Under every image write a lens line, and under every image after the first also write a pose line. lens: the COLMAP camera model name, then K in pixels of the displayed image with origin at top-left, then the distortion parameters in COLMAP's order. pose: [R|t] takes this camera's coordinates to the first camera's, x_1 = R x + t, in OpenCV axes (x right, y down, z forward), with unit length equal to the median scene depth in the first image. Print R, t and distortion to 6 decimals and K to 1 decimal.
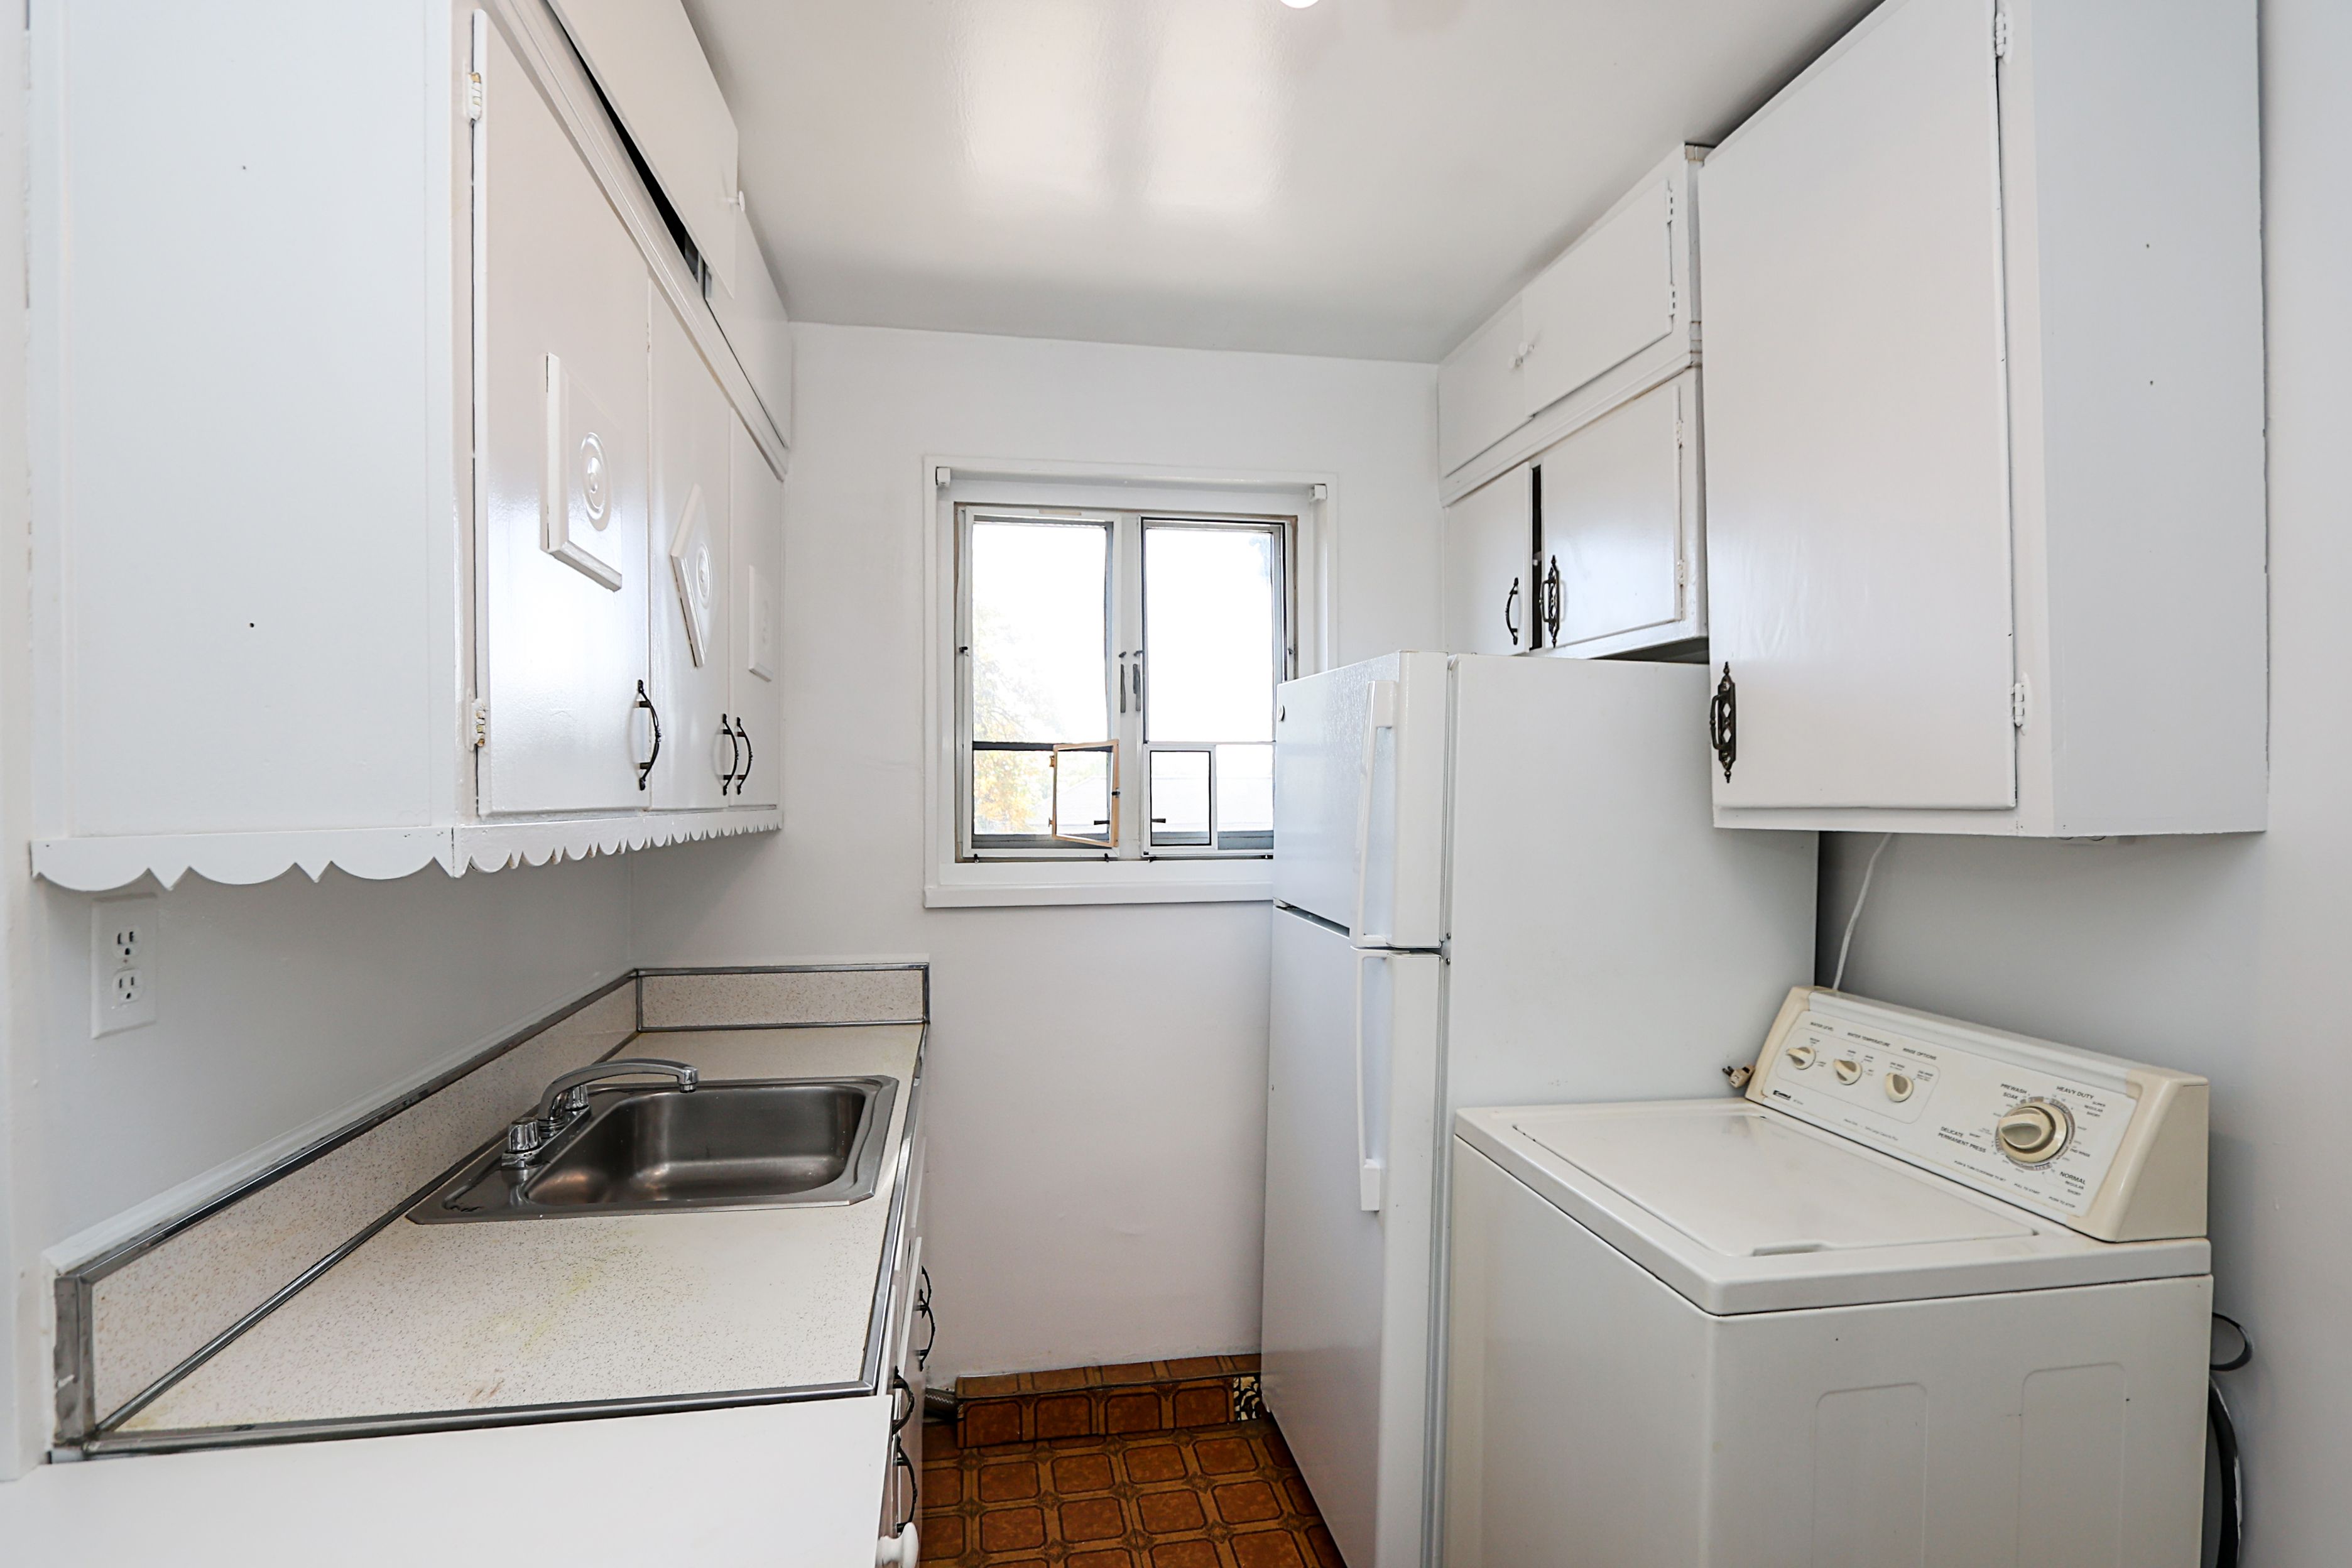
lens RADIAL K [[1147.6, 0, 1166.1], [0, 1147.6, 805.6], [0, 0, 1]] dist [-0.012156, 0.002513]
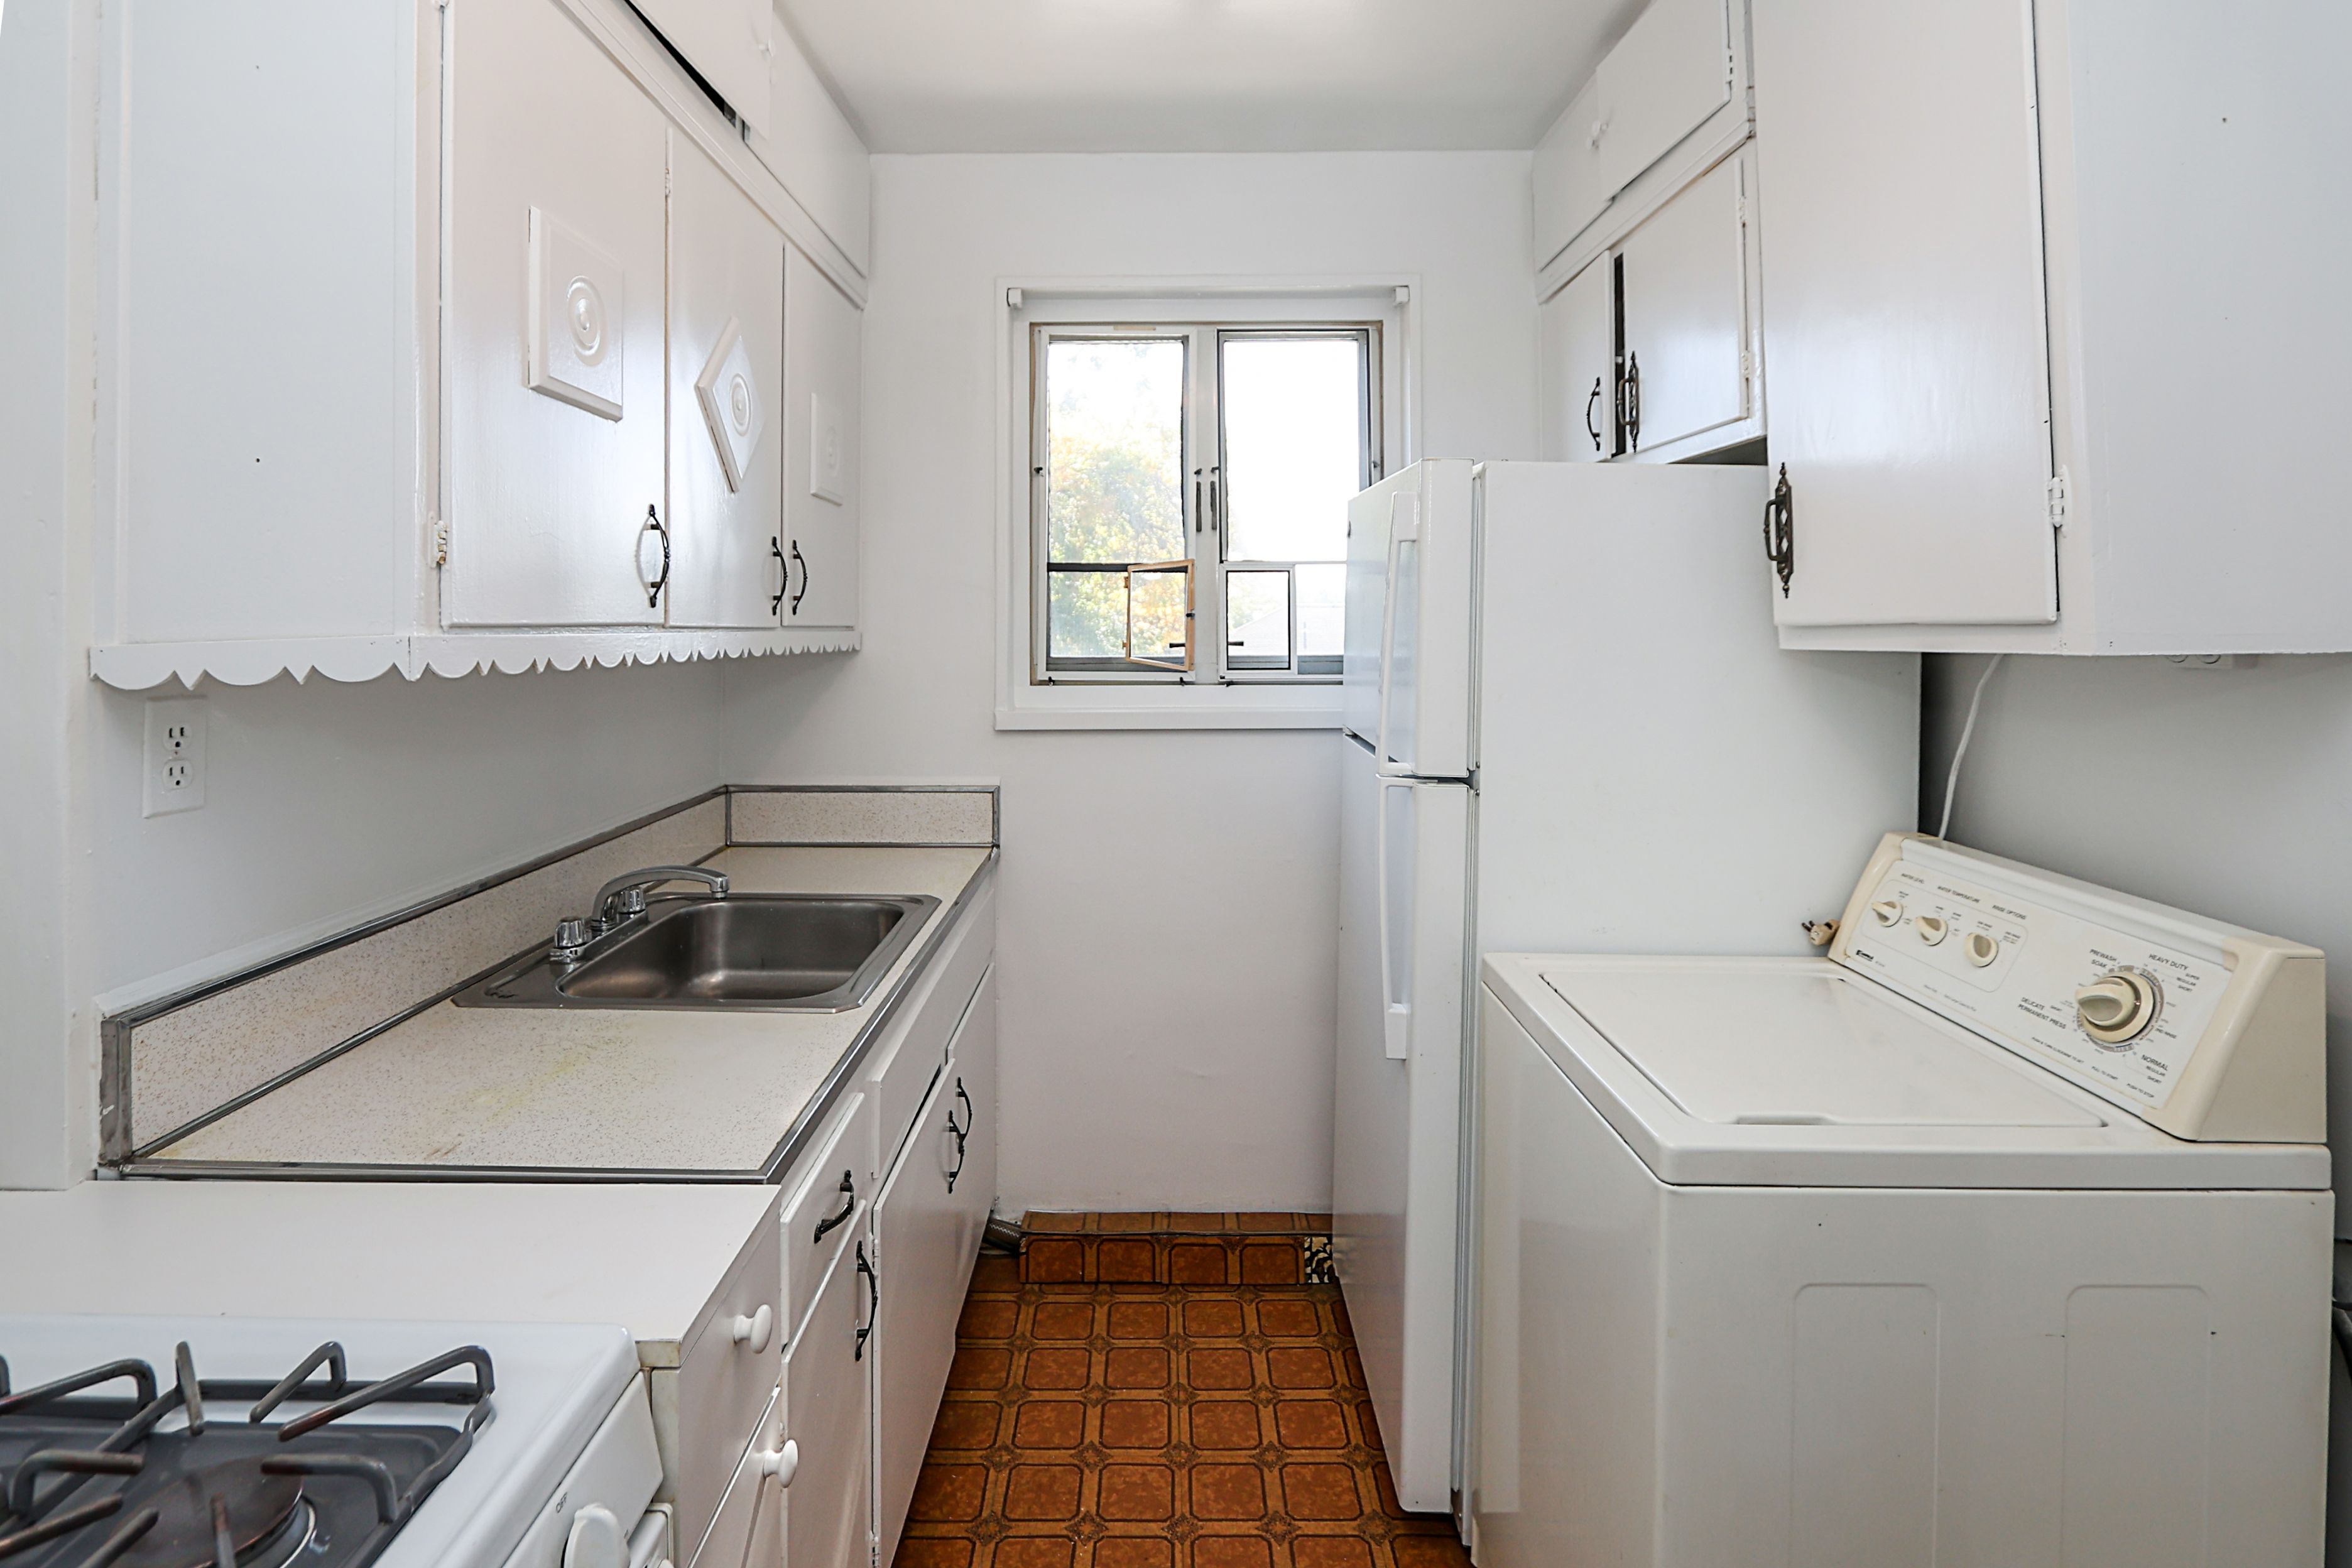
lens RADIAL K [[1210.5, 0, 1135.0], [0, 1210.5, 611.9], [0, 0, 1]] dist [-0.005278, 0.000233]
pose [[0.982465, -0.001548, -0.186438, 0.155523], [-0.001931, 0.999827, -0.018476, 0.008286], [0.186435, 0.018512, 0.982293, -0.015237]]
